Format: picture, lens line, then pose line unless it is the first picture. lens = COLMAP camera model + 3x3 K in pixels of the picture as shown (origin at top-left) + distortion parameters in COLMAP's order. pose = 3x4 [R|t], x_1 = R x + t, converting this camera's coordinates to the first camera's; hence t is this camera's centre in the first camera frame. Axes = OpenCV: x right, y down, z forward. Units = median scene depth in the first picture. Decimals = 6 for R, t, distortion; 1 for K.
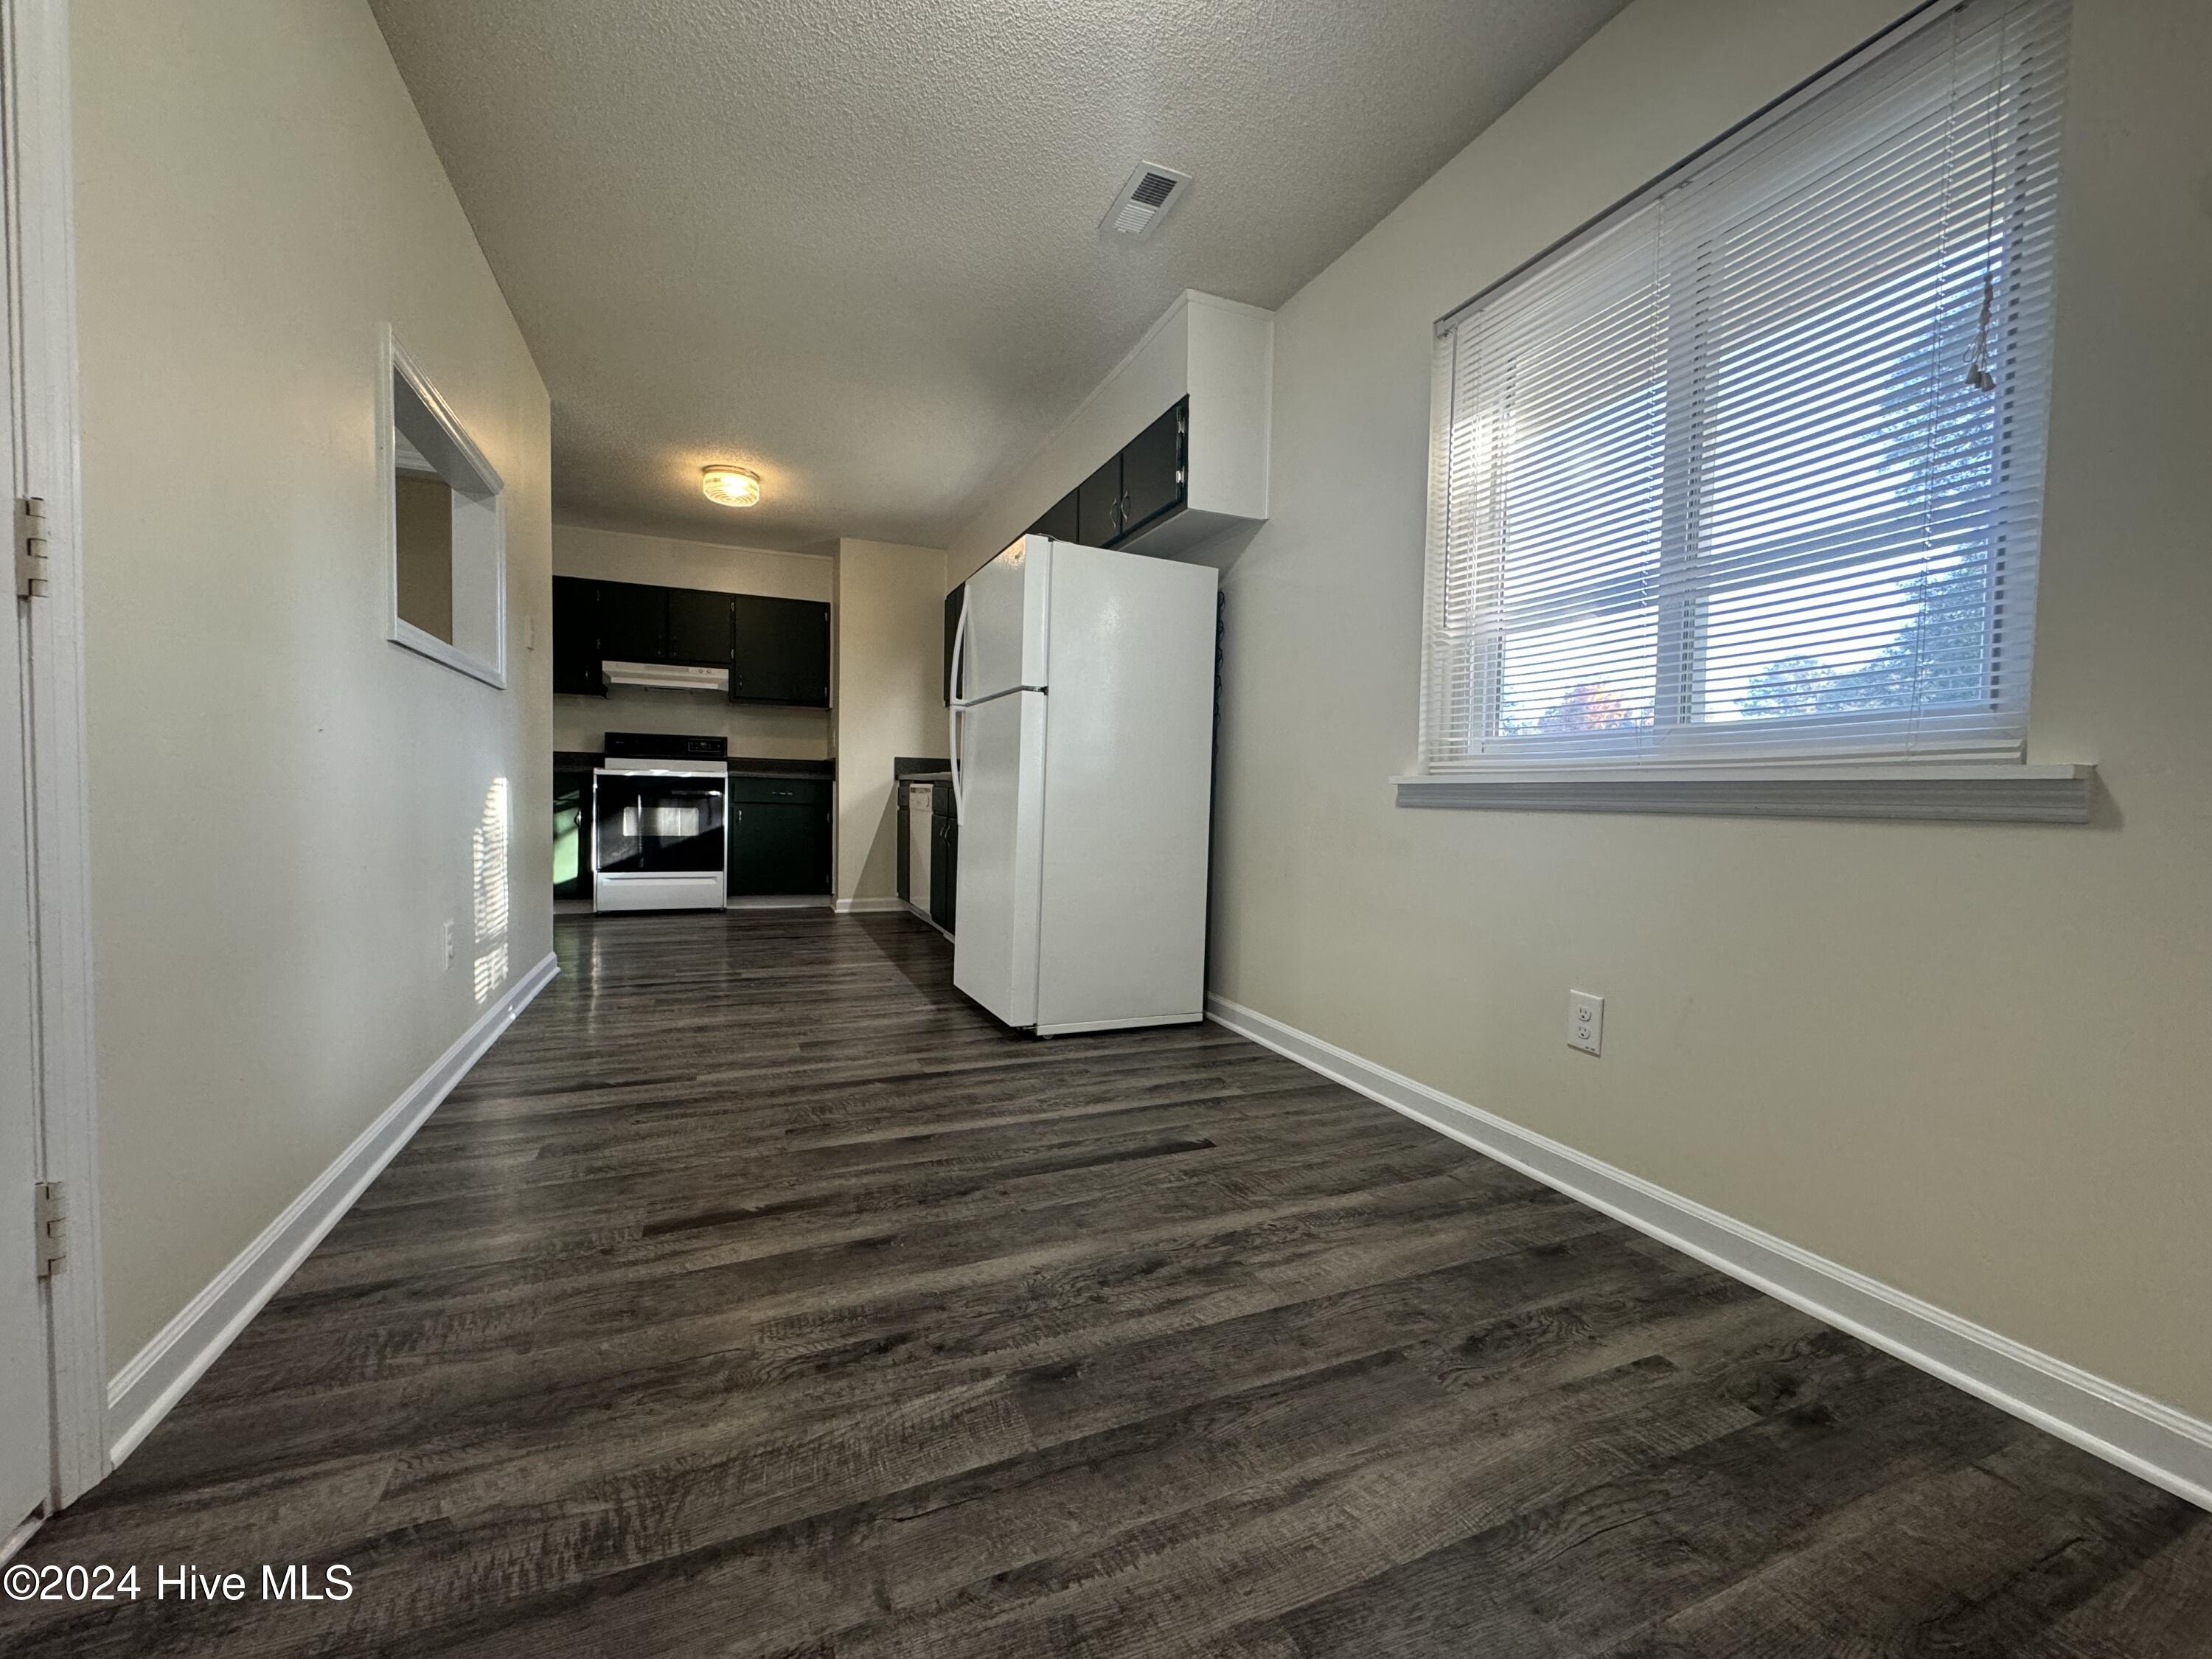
lens RADIAL K [[878.7, 0, 1123.4], [0, 878.7, 830.0], [0, 0, 1]] dist [-0.001357, 0.000663]
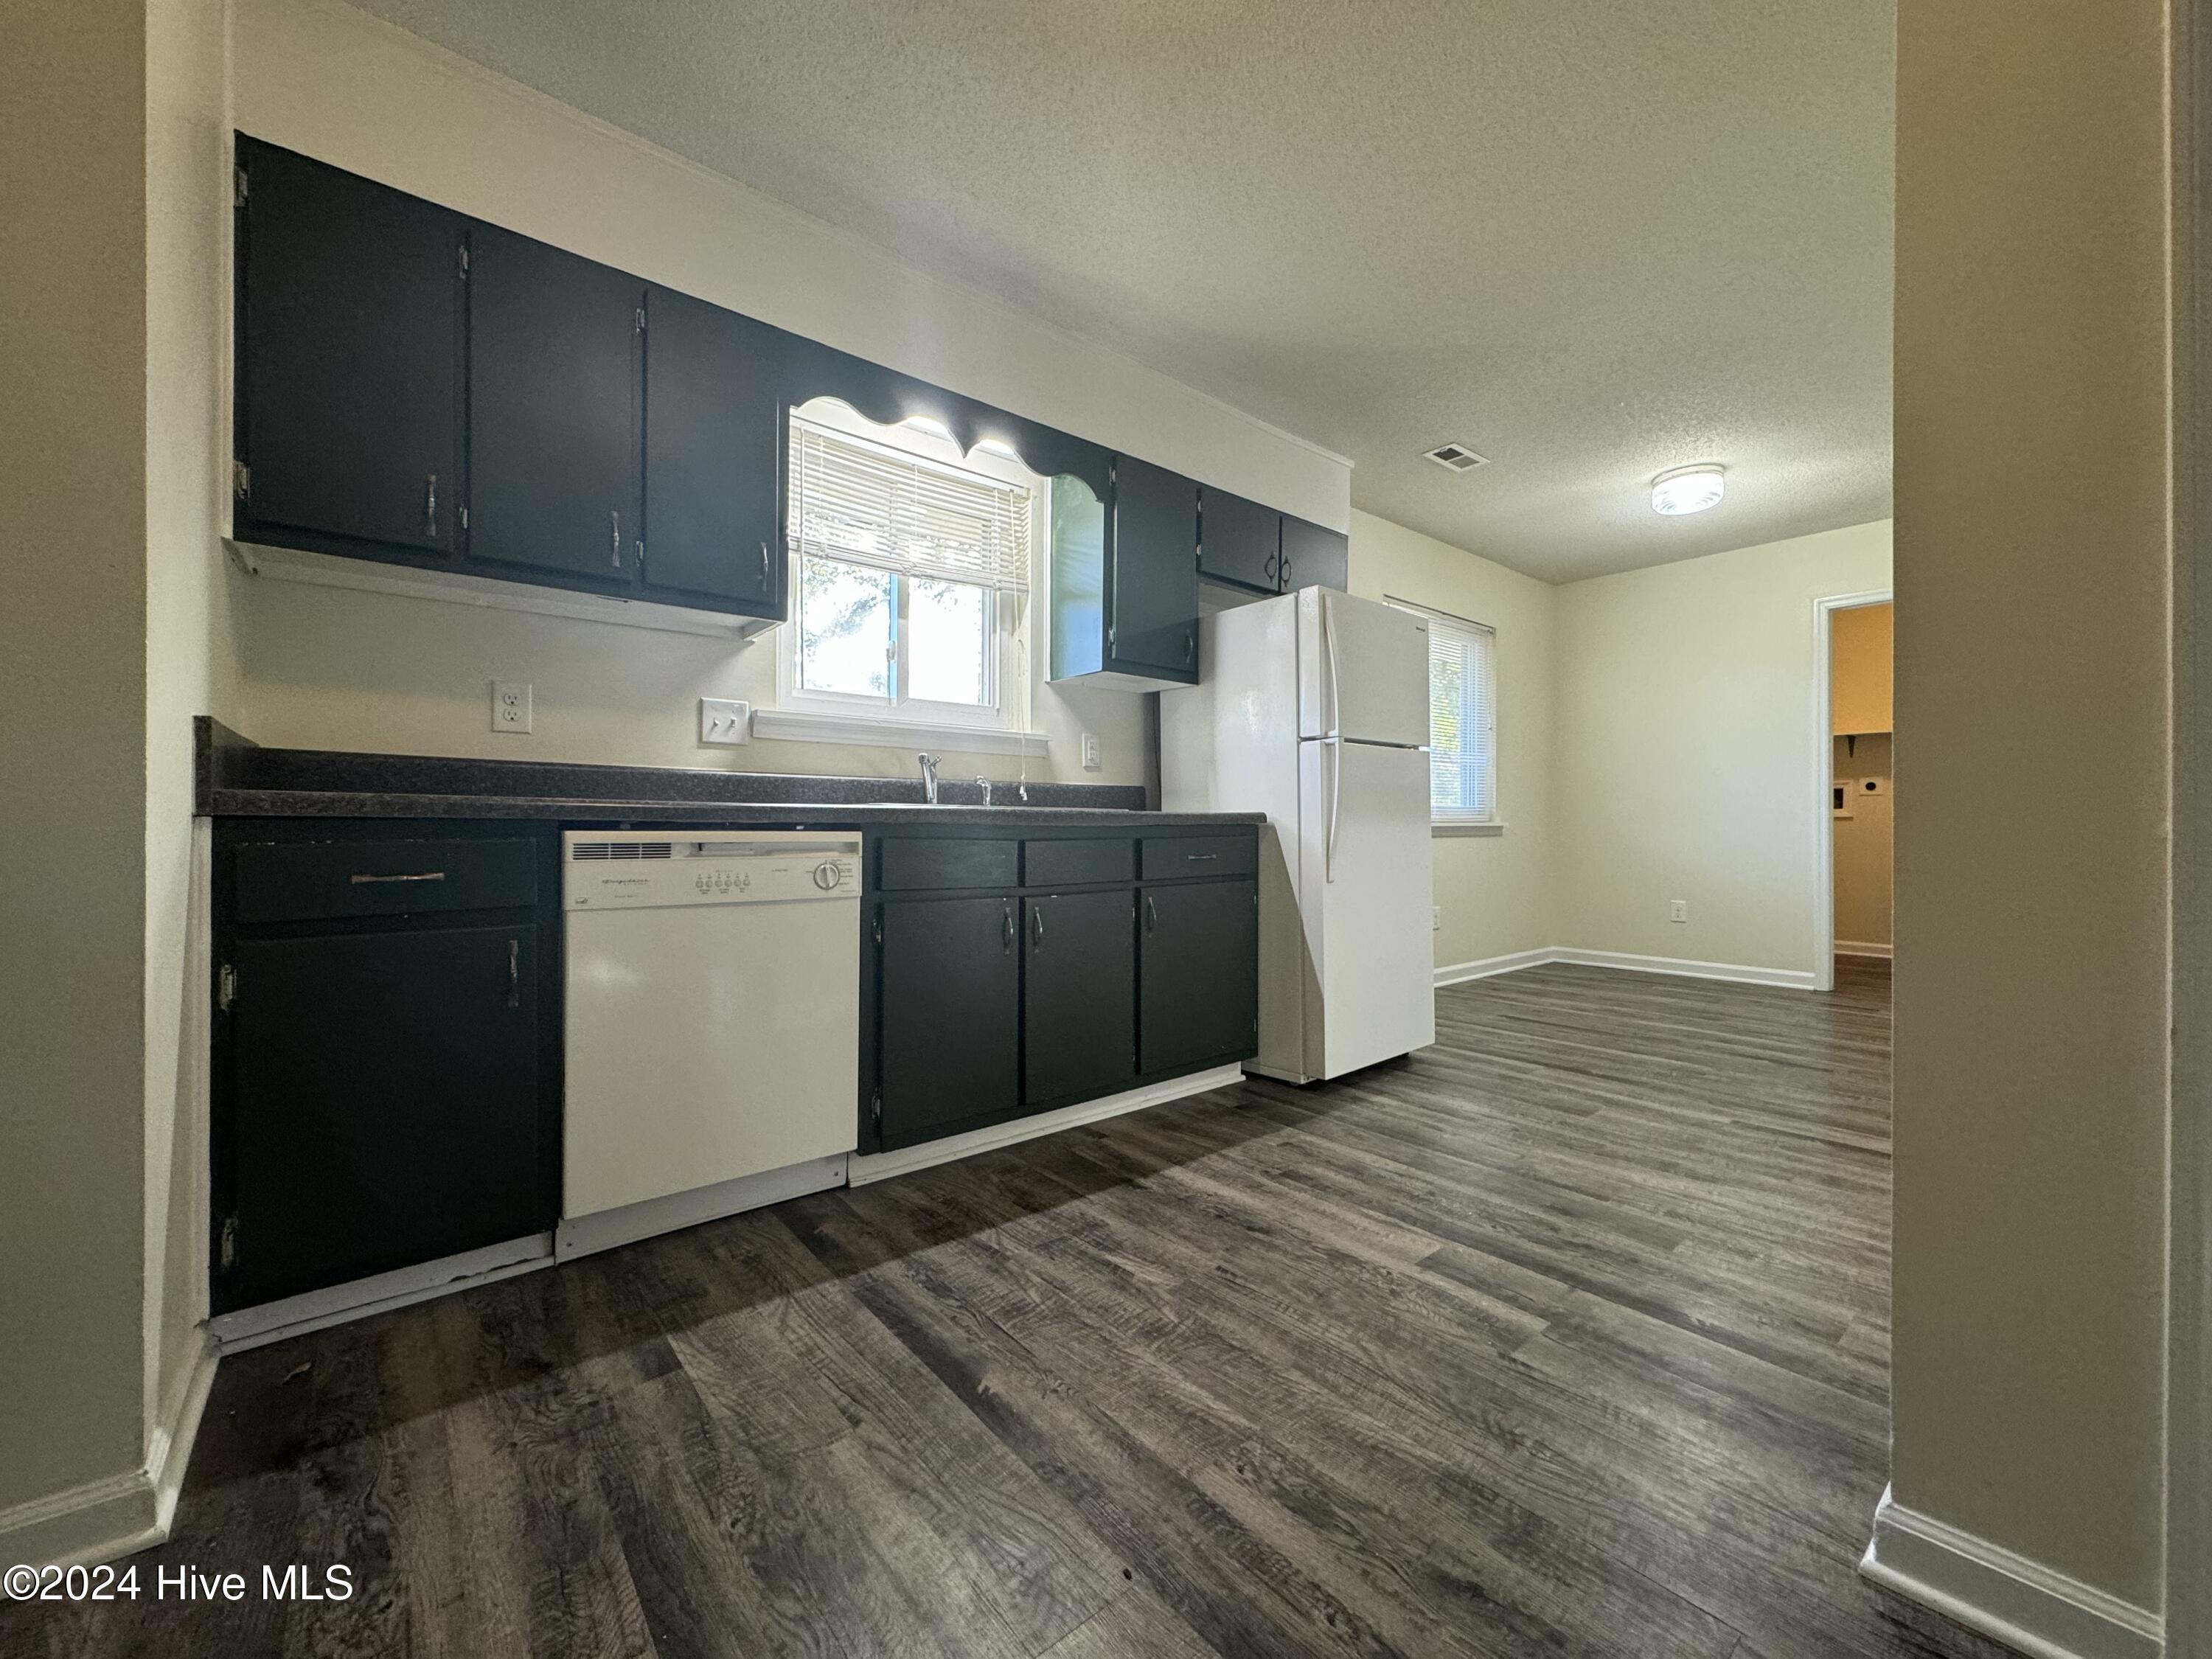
lens RADIAL K [[878.7, 0, 1110.0], [0, 878.7, 829.4], [0, 0, 1]] dist [-0.001357, 0.000663]
pose [[-0.269461, -0.023518, 0.962724, -1.259629], [0.035948, 0.998759, 0.034460, -0.123580], [-0.962340, 0.043894, -0.268281, 1.937209]]
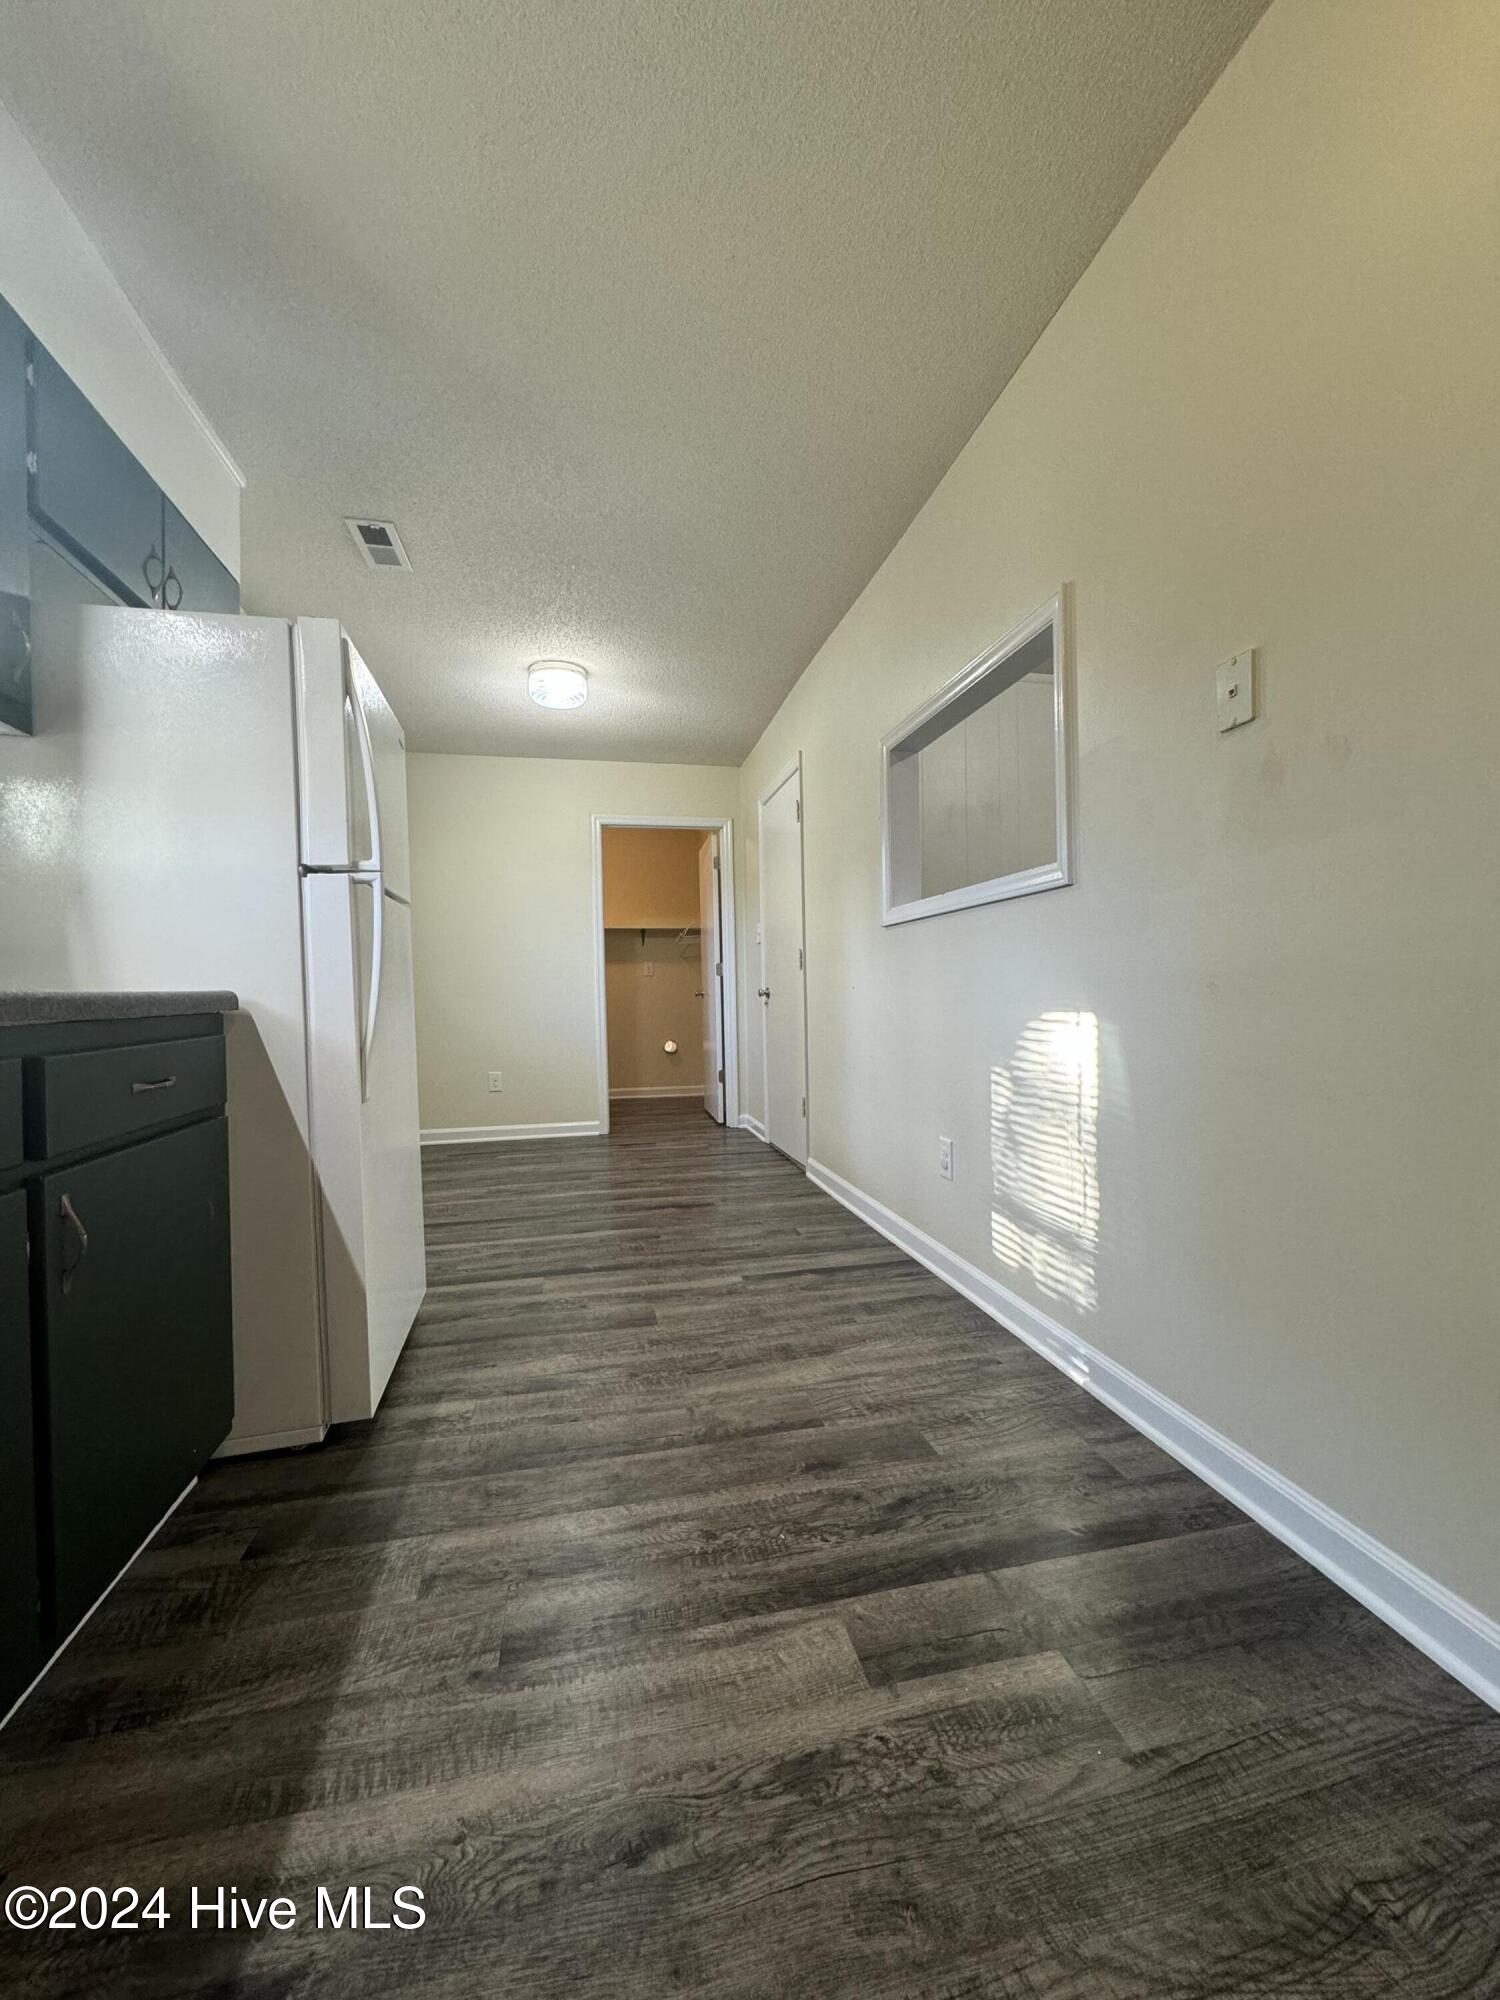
lens RADIAL K [[794.5, 0, 754.0], [0, 794.5, 999.7], [0, 0, 1]] dist [-0.001357, 0.000663]
pose [[-0.978504, -0.004717, 0.206173, -0.693441], [0.006519, 0.998531, 0.053784, -0.121191], [-0.206124, 0.053972, -0.977036, 1.924294]]
